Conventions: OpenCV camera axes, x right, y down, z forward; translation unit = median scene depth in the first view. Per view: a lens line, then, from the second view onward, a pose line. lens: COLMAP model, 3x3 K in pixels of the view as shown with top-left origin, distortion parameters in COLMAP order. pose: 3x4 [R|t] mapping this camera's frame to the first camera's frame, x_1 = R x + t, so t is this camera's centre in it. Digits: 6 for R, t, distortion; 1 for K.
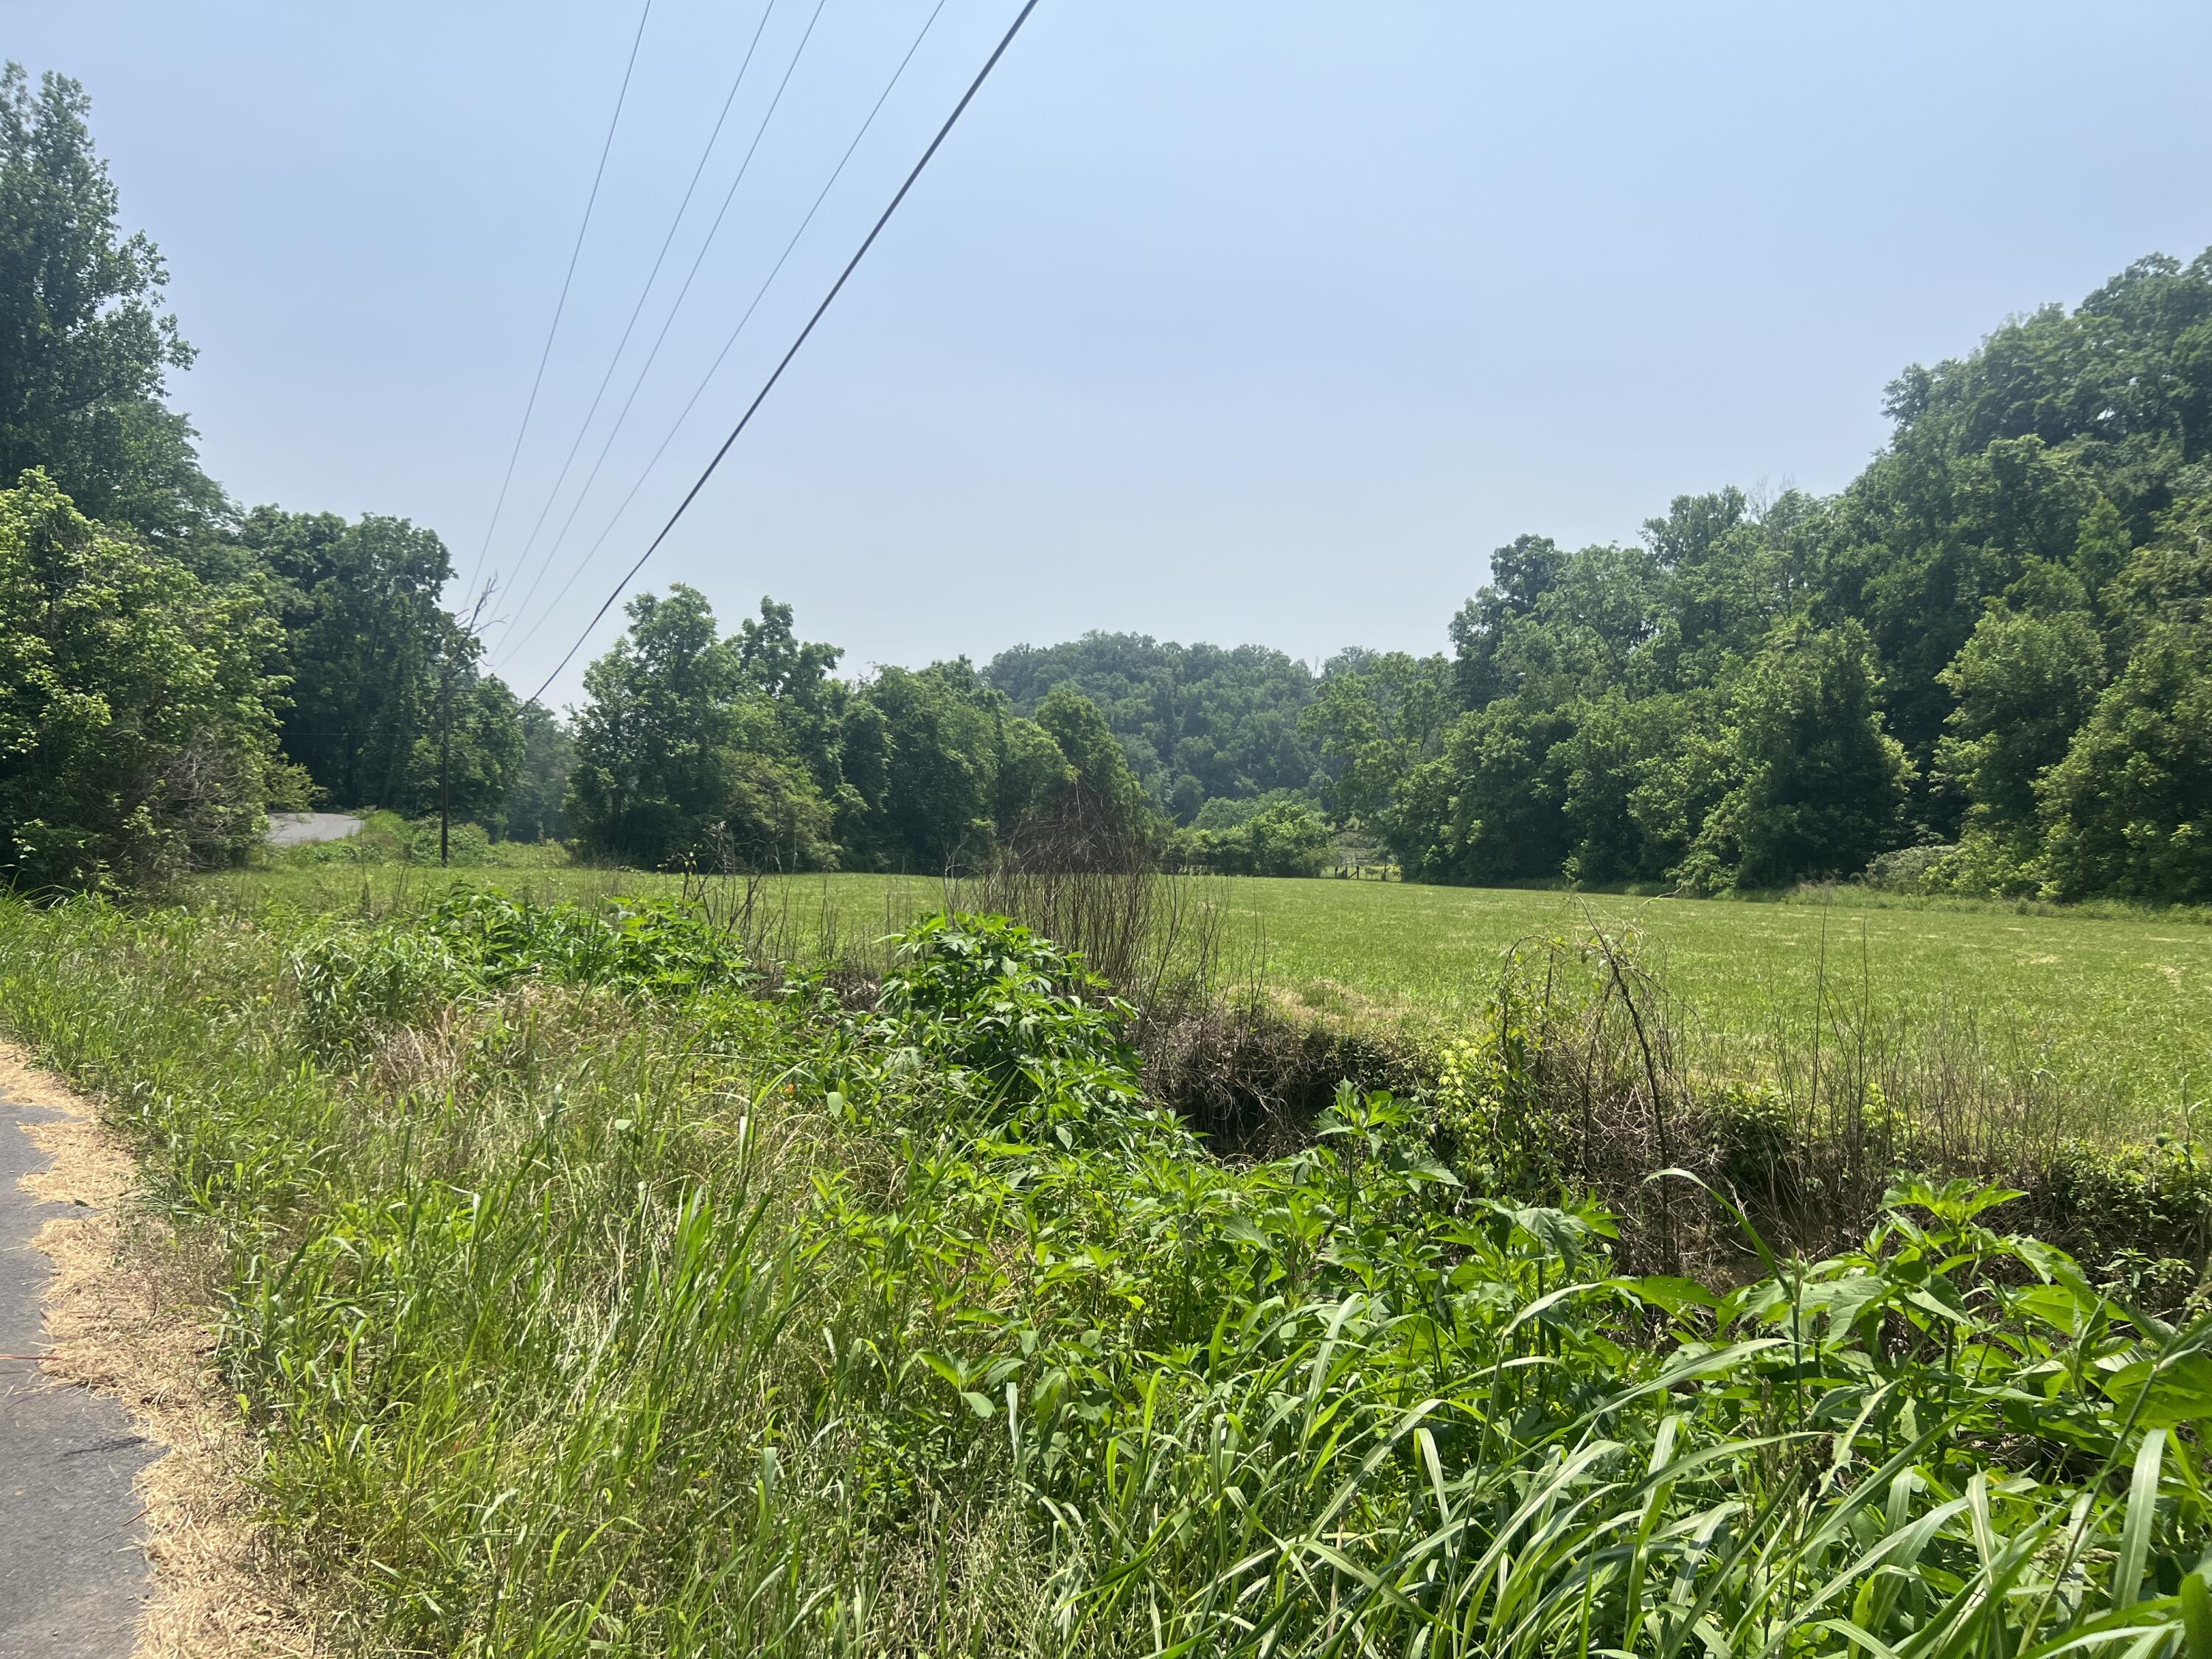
lens RADIAL K [[1678.6, 0, 1106.0], [0, 1678.6, 829.5], [0, 0, 1]] dist [0.032667, -0.041060]
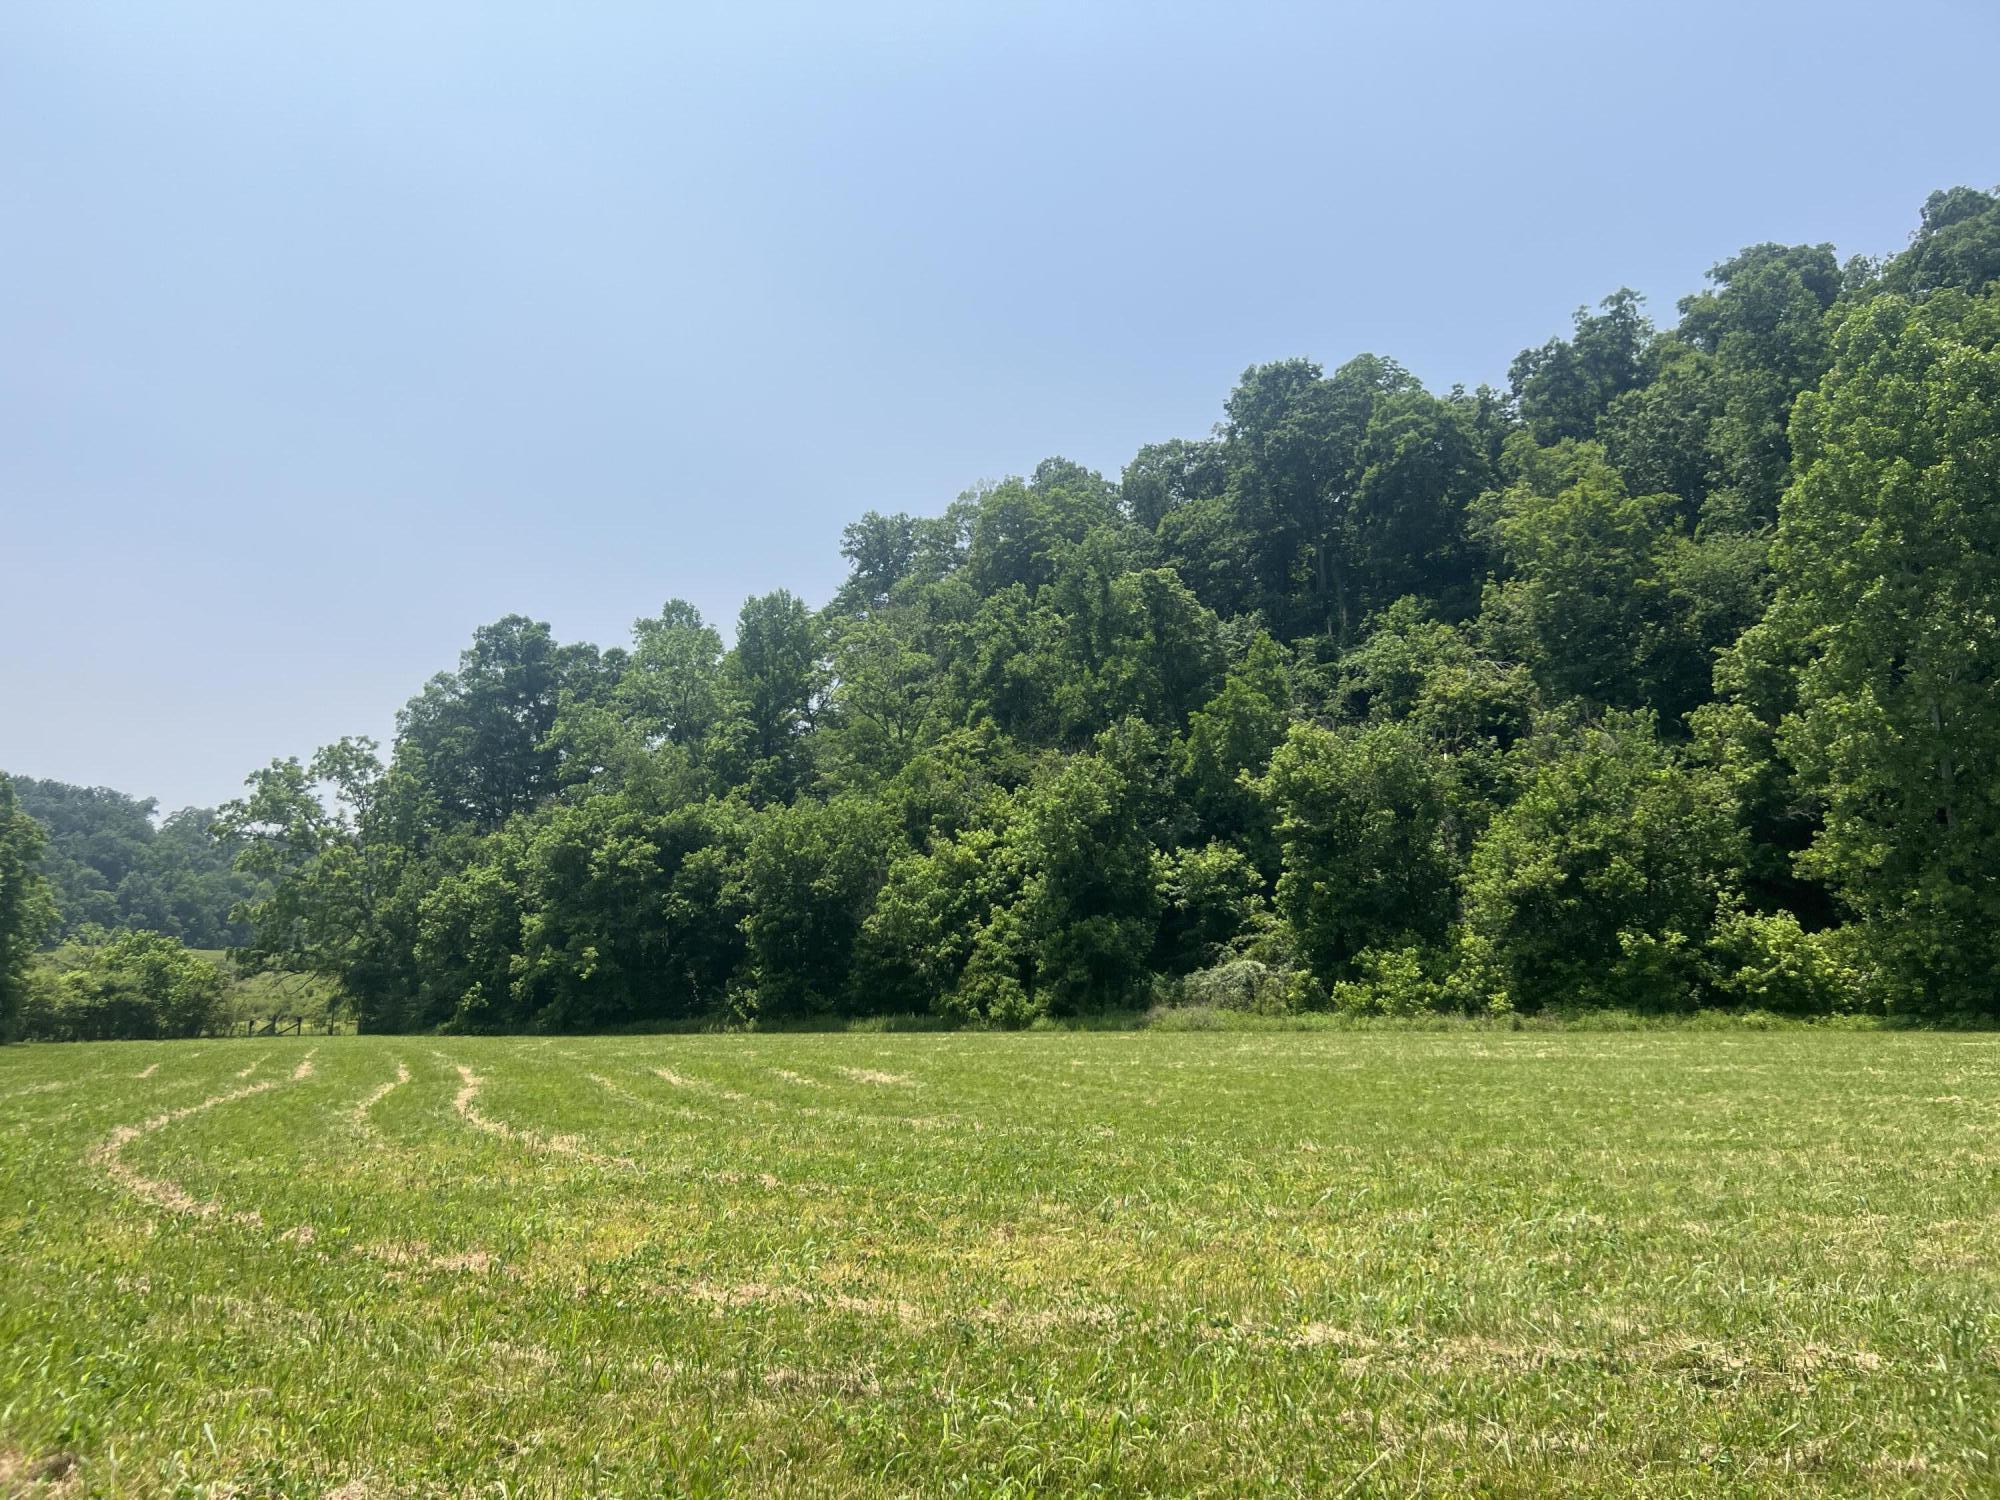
lens RADIAL K [[1499.6, 0, 1026.2], [0, 1499.6, 743.6], [0, 0, 1]] dist [0.165444, -0.282549]
pose [[0.685871, 0.087575, 0.722434, -0.148070], [0.019268, 0.990199, -0.138327, 0.002336], [-0.727468, 0.108795, 0.677462, 0.346002]]
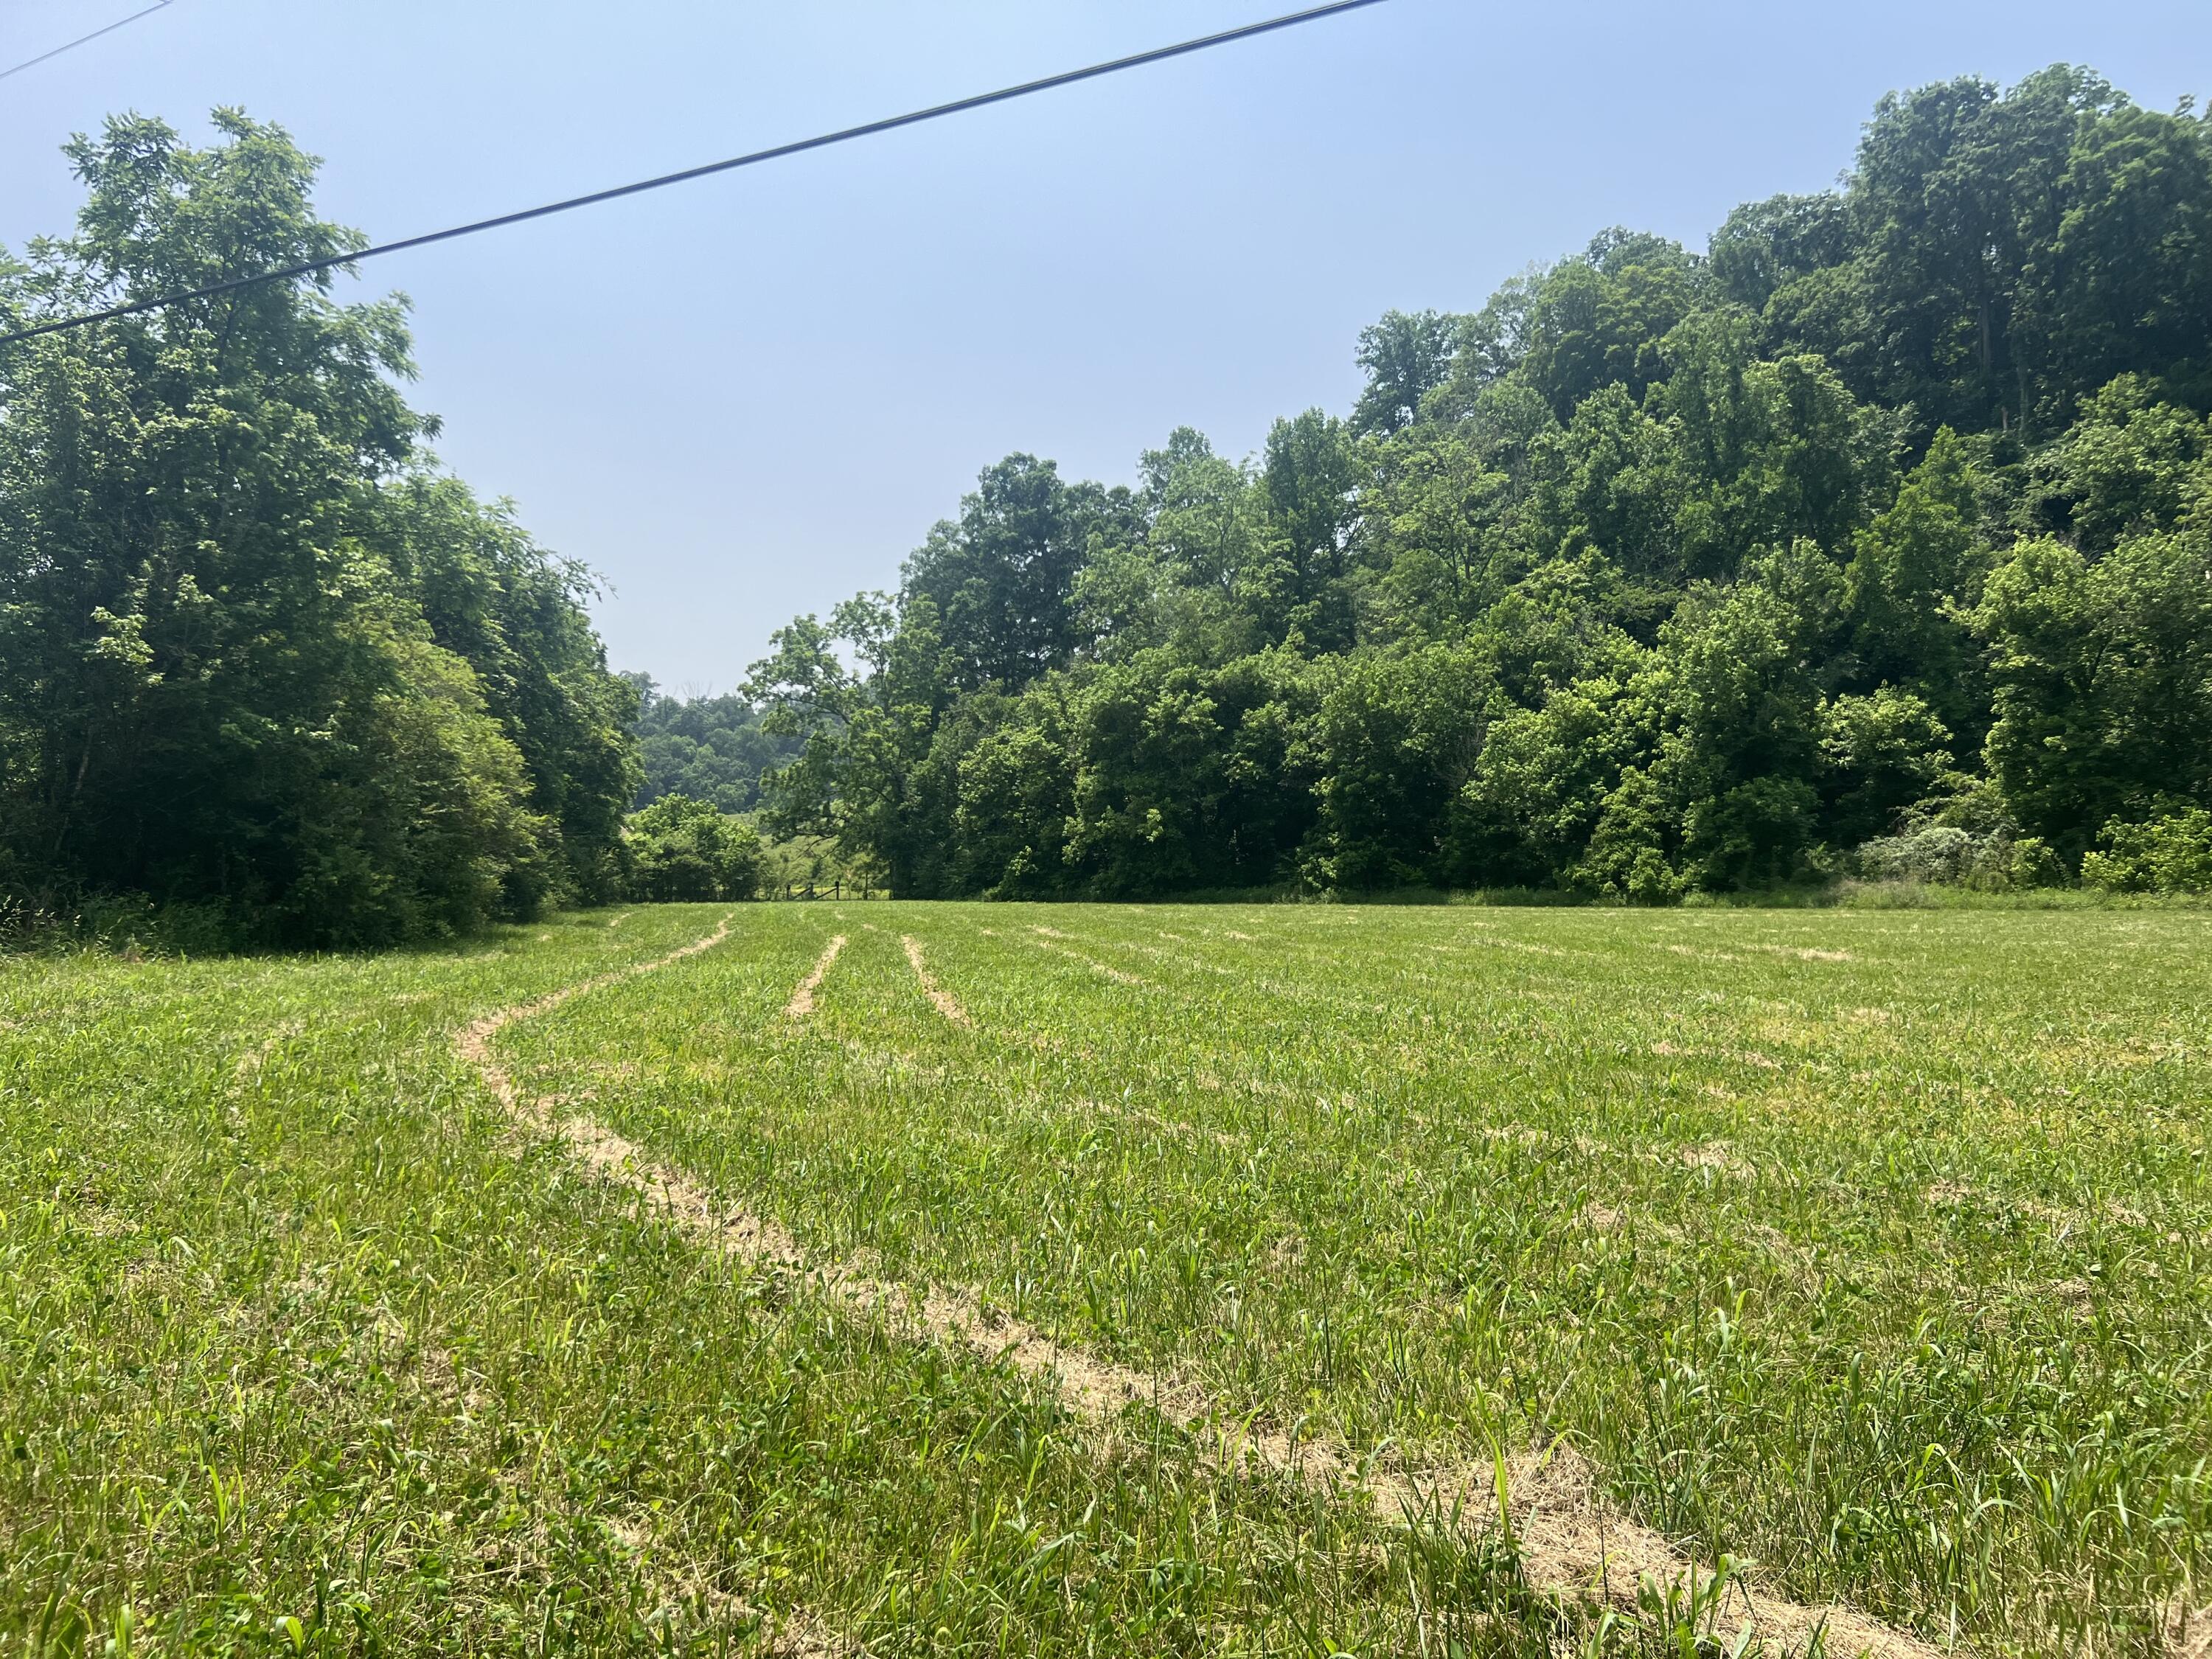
lens RADIAL K [[1678.6, 0, 1106.0], [0, 1678.6, 829.5], [0, 0, 1]] dist [0.032667, -0.041060]
pose [[0.822923, -0.013928, 0.567982, -0.194578], [0.017674, 0.999843, -0.001089, 0.002695], [-0.567878, 0.010935, 0.823040, 0.392208]]
